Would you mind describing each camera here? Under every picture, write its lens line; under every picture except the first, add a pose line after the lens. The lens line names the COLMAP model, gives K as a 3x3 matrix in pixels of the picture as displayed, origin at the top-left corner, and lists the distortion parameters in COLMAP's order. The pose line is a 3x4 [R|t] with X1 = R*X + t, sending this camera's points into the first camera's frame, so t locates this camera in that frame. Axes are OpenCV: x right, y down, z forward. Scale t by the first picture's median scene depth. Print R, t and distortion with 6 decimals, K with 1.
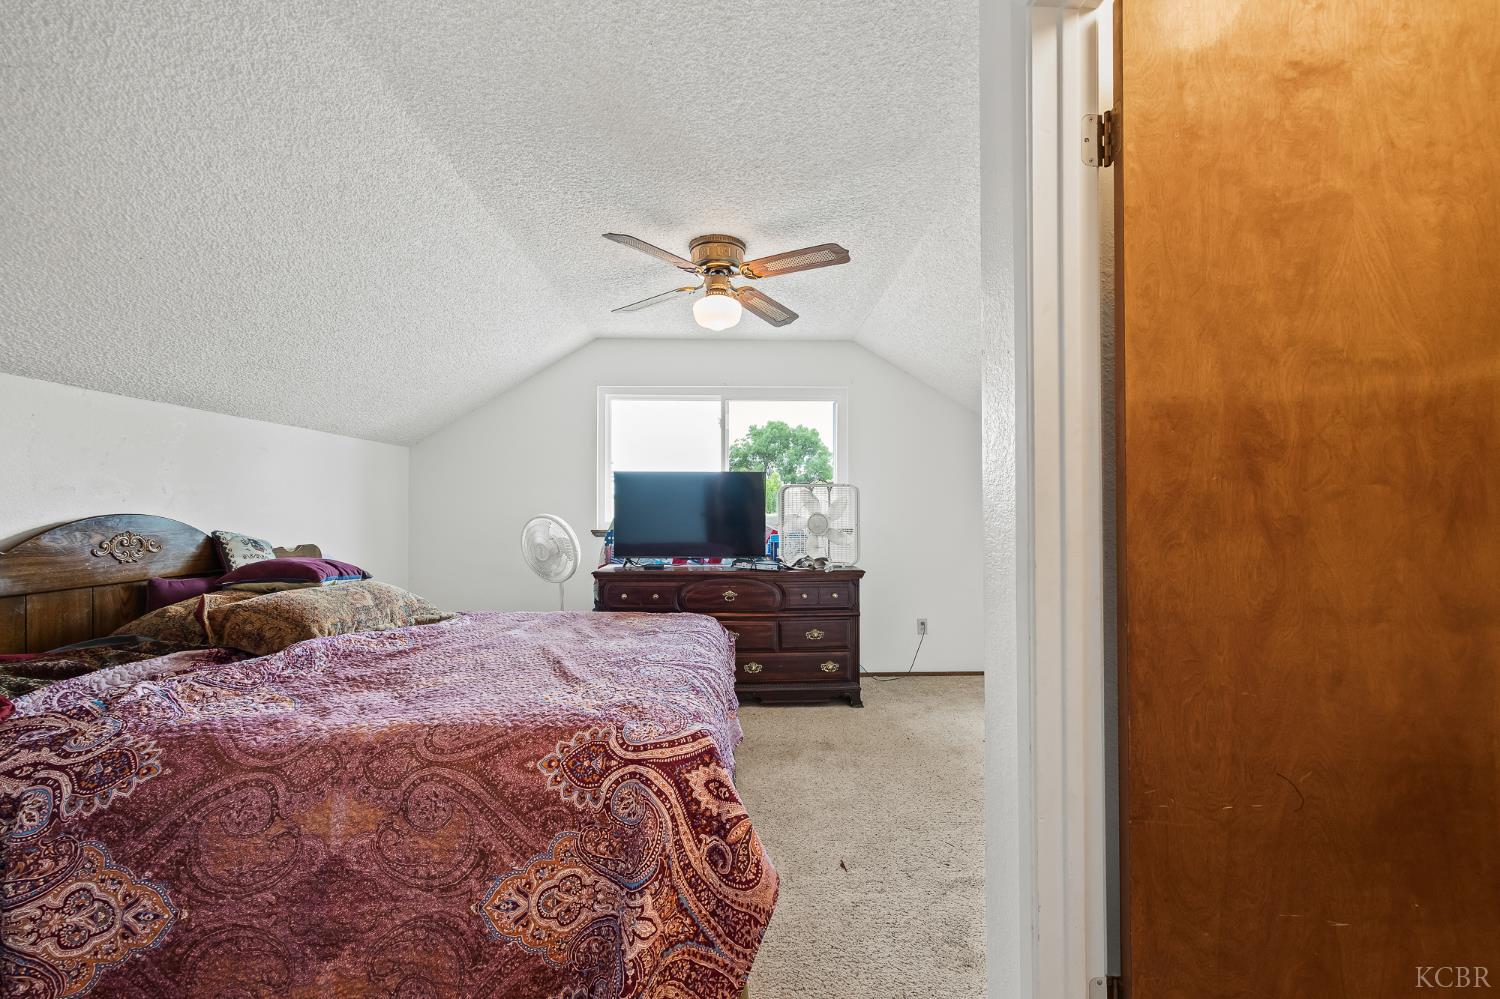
lens RADIAL K [[594.3, 0, 751.0], [0, 594.3, 504.9], [0, 0, 1]] dist [-0.001958, -0.000415]
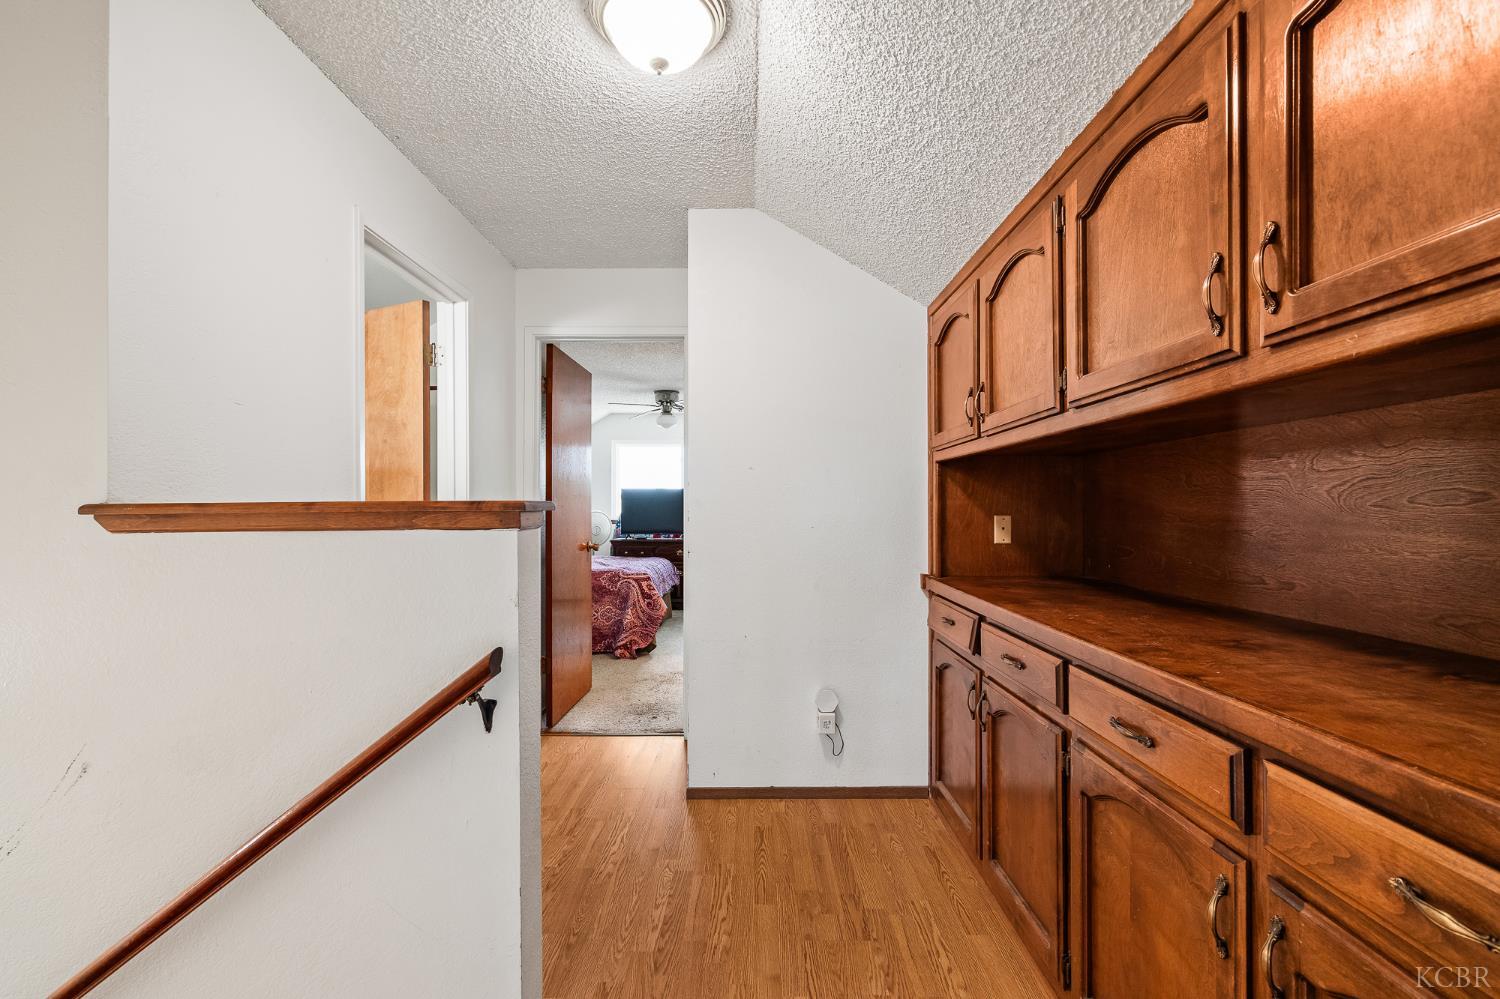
lens RADIAL K [[594.3, 0, 752.1], [0, 594.3, 499.7], [0, 0, 1]] dist [-0.001958, -0.000415]
pose [[0.999944, 0.004750, -0.009497, 0.573556], [-0.004806, 0.999971, -0.005958, -0.028492], [0.009469, 0.006003, 0.999937, -2.501500]]
